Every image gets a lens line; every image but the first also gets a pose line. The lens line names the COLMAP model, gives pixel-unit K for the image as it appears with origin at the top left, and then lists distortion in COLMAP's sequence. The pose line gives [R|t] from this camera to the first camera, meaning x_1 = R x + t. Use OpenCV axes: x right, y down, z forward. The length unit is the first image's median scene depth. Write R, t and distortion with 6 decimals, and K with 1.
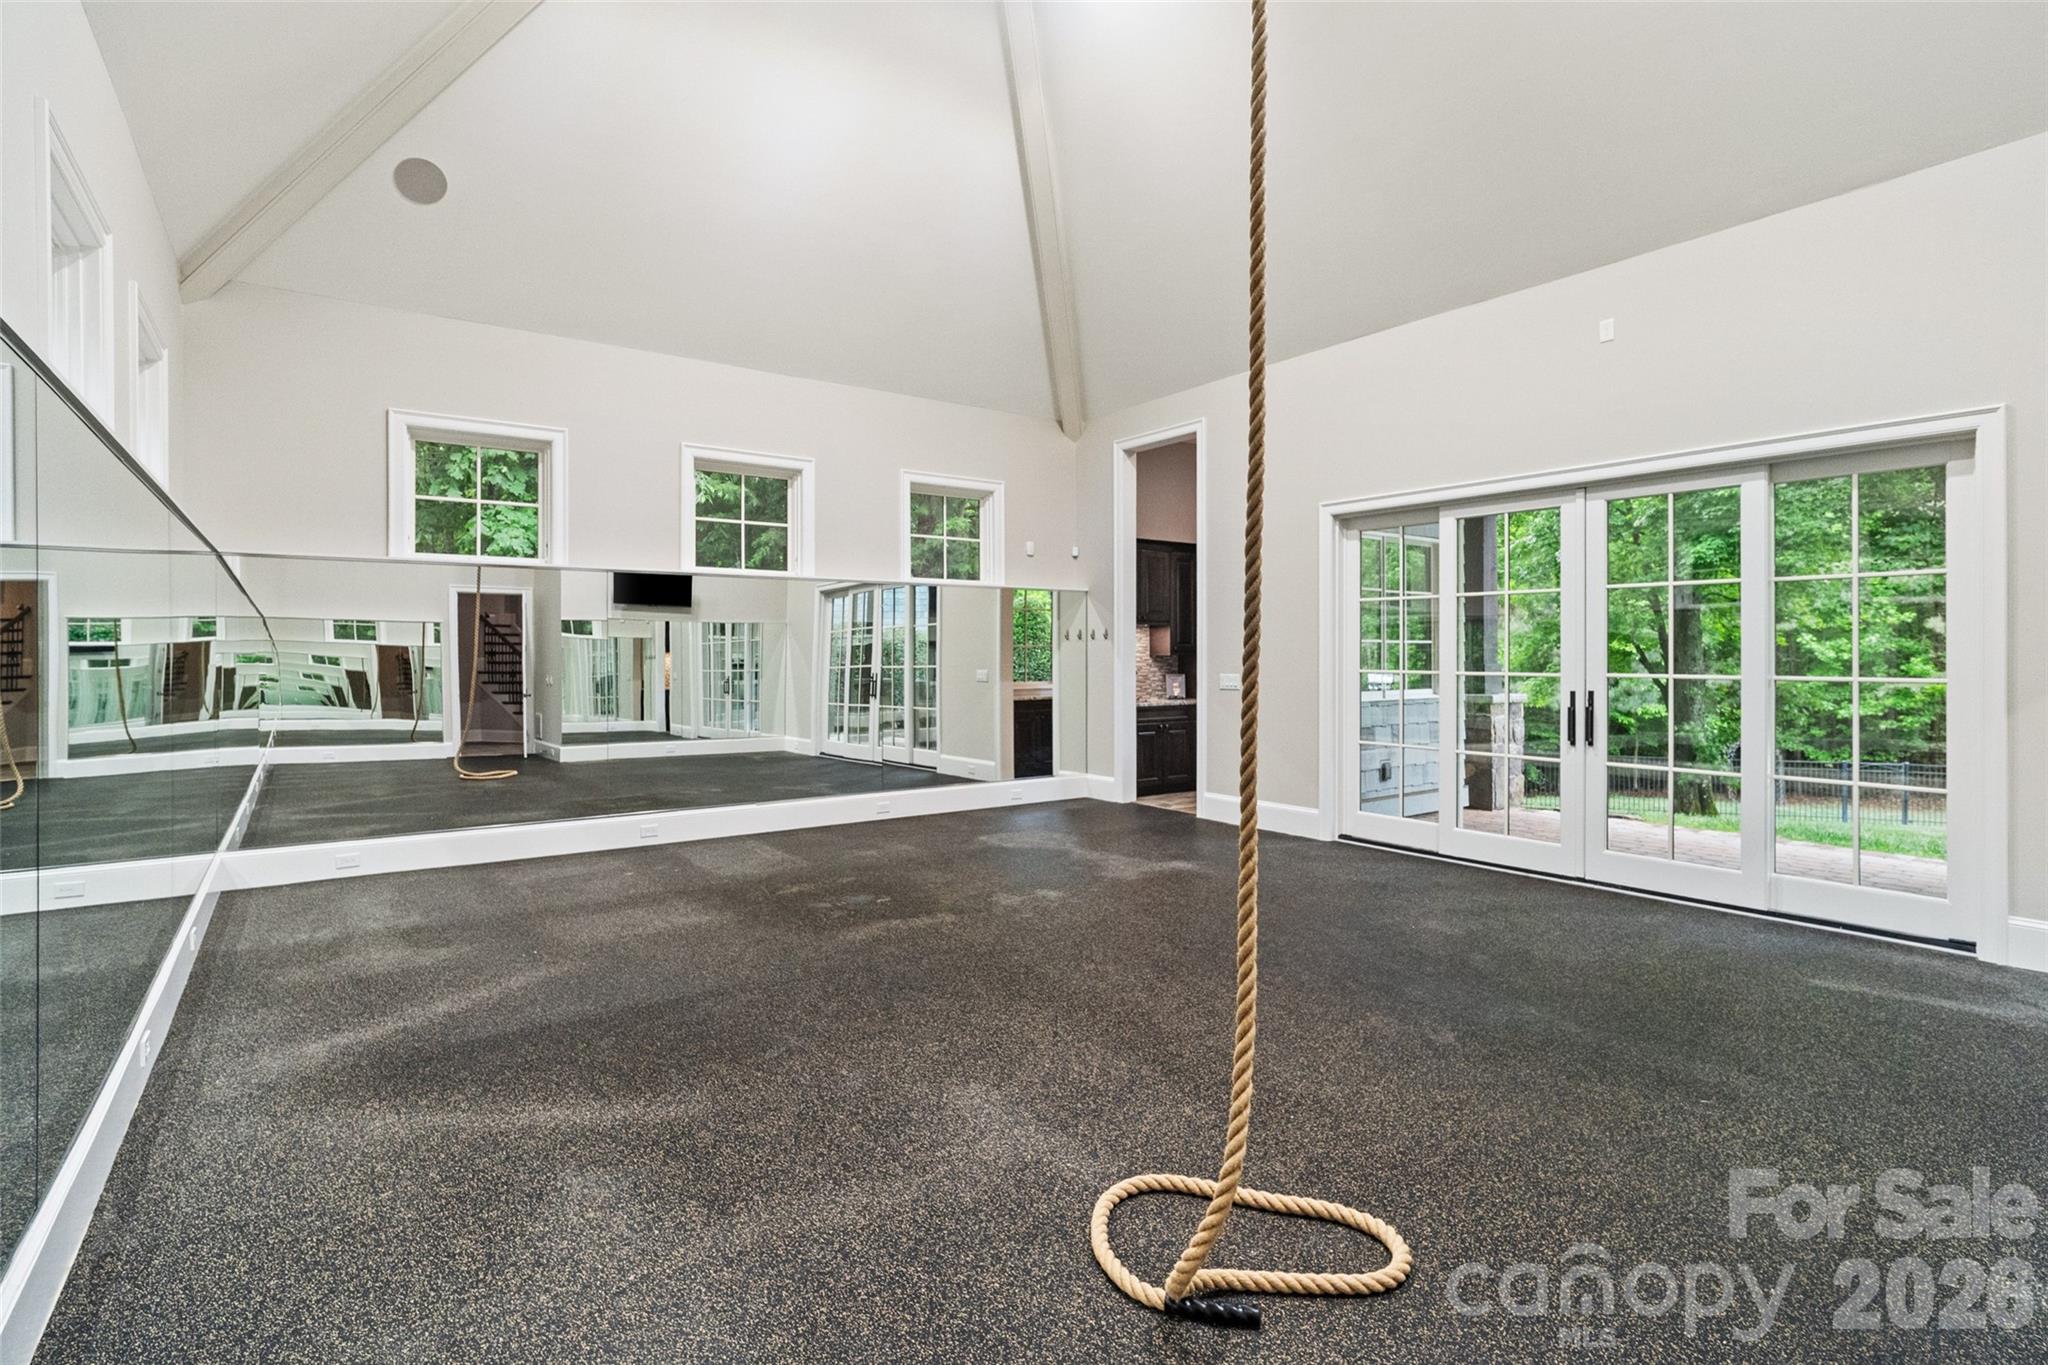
lens RADIAL K [[988.0, 0, 1024.0], [0, 988.0, 682.5], [0, 0, 1]] dist [-0.001861, -0.000119]
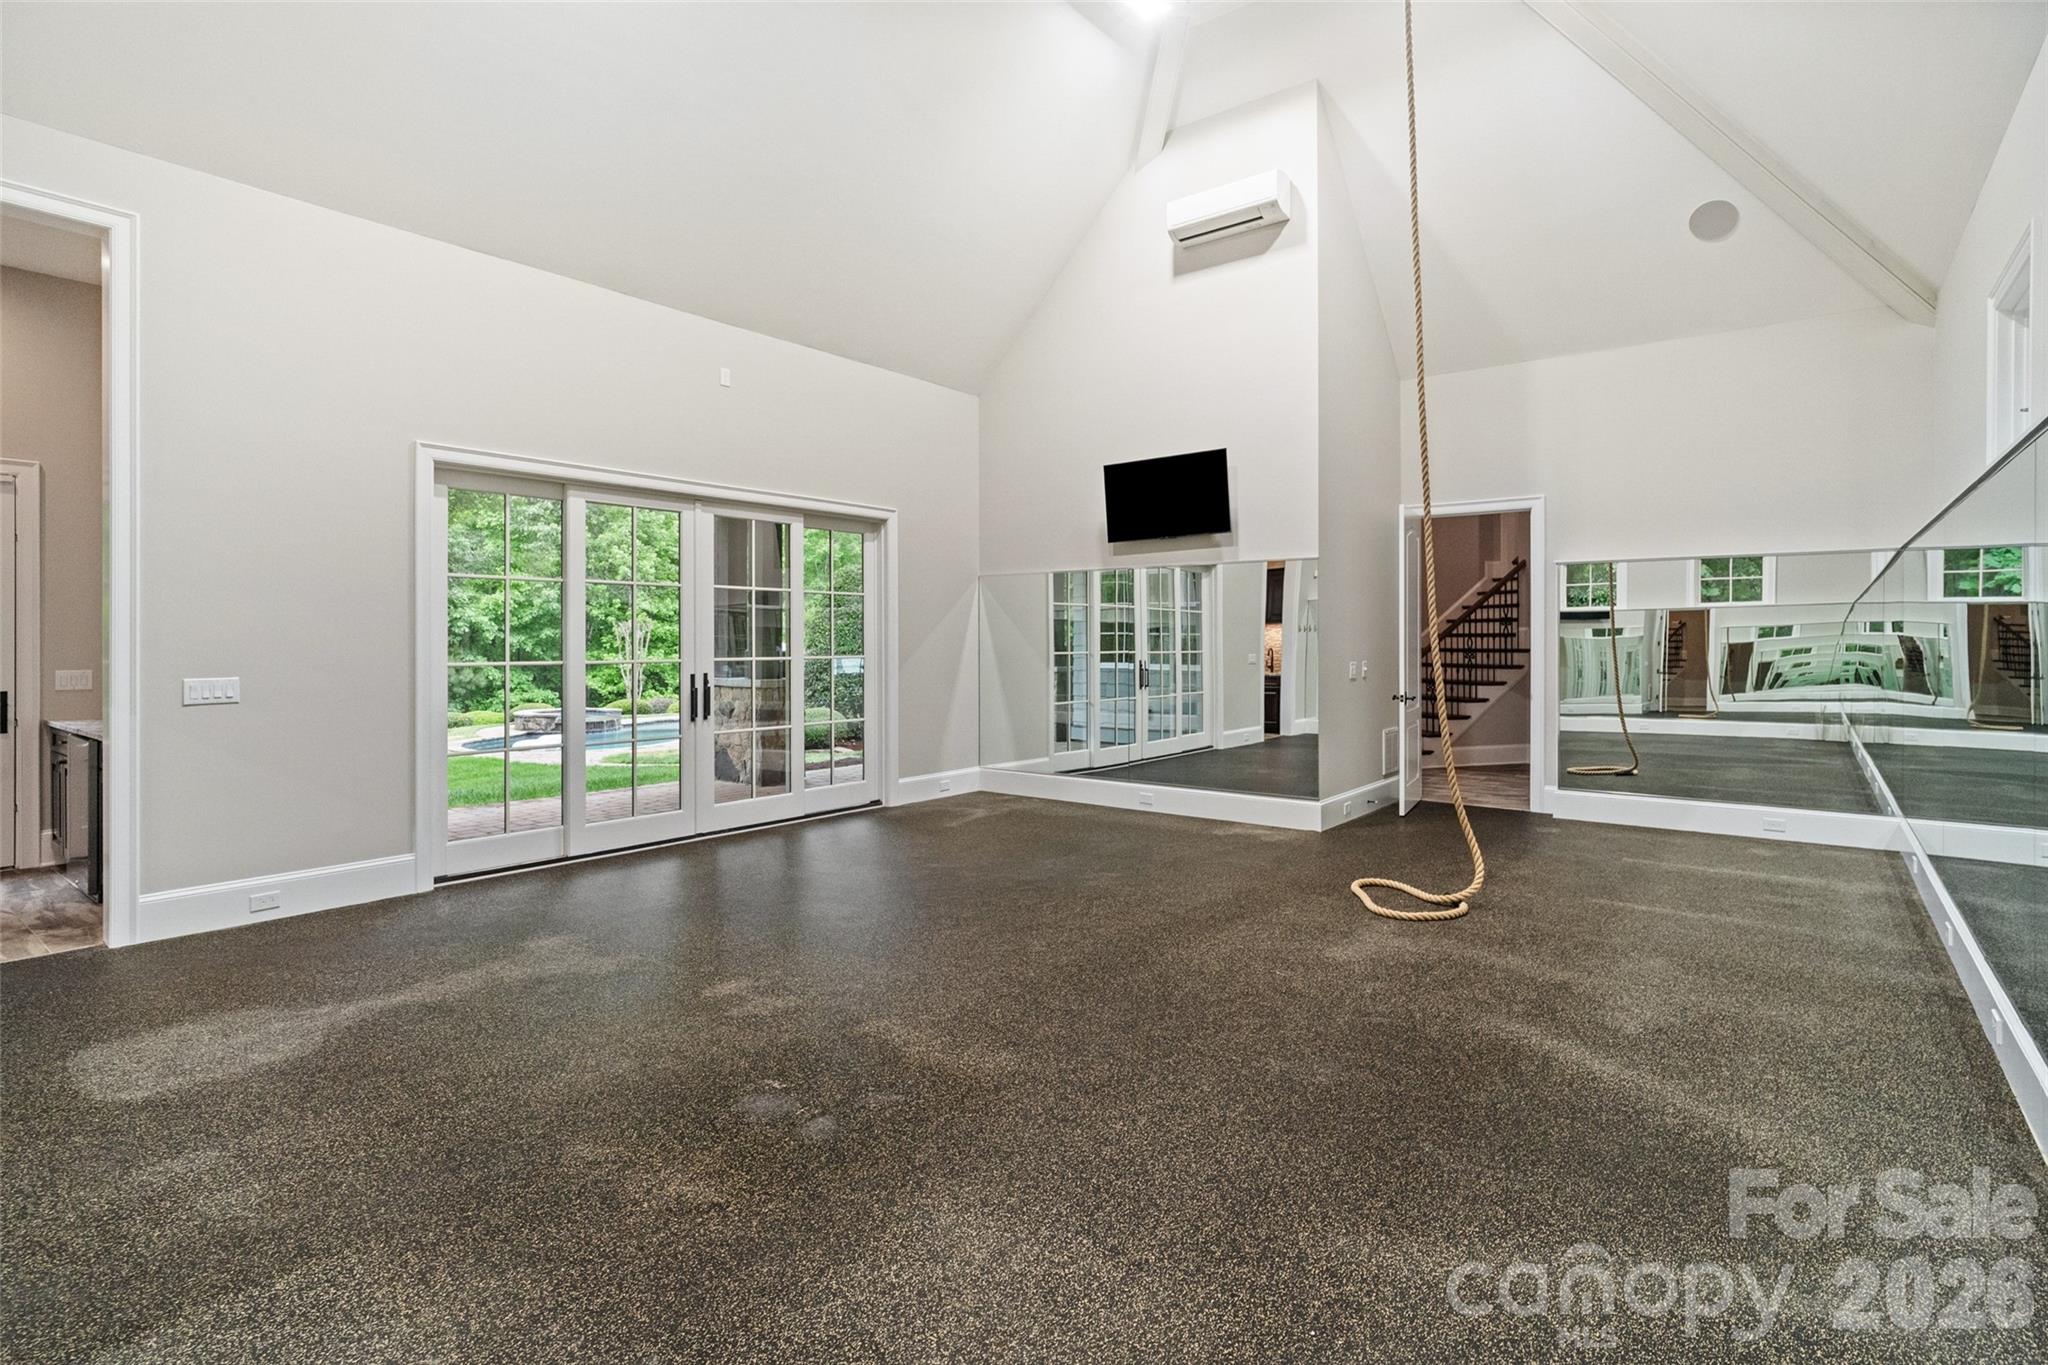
lens RADIAL K [[987.8, 0, 1046.1], [0, 987.8, 657.3], [0, 0, 1]] dist [-0.001298, 0.000196]
pose [[-0.290153, -0.011662, 0.956909, -1.147018], [0.025900, 0.999464, 0.020034, -0.040183], [-0.956630, 0.030597, -0.289695, 1.622331]]
